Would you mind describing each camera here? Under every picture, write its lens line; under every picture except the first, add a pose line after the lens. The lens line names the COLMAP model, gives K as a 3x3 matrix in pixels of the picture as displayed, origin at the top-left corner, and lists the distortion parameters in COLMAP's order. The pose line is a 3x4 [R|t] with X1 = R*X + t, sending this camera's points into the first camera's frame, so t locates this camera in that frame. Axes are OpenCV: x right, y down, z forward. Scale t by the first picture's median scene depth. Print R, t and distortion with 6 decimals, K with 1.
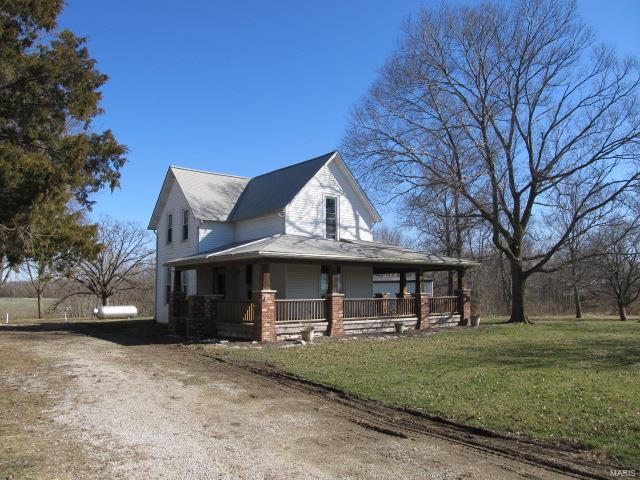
lens RADIAL K [[528.7, 0, 320.0], [0, 528.7, 240.0], [0, 0, 1]] dist [-0.066659, 0.034991]
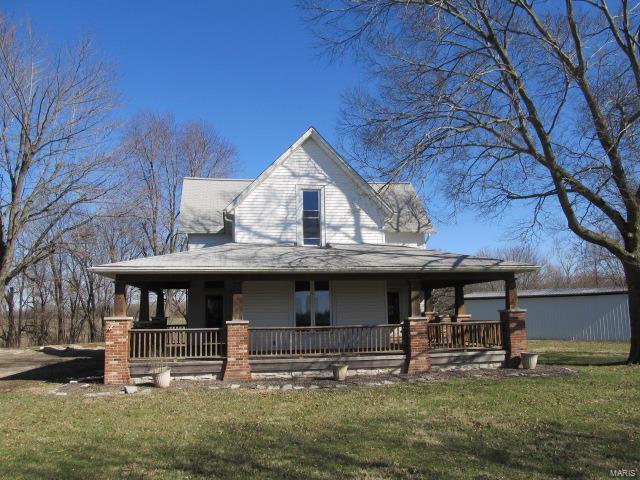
lens RADIAL K [[528.7, 0, 320.0], [0, 528.7, 240.0], [0, 0, 1]] dist [-0.066659, 0.034991]
pose [[0.876031, -0.078654, -0.475798, 0.384314], [0.060837, 0.996752, -0.052760, 0.031556], [0.478403, 0.017273, 0.877971, 0.352161]]
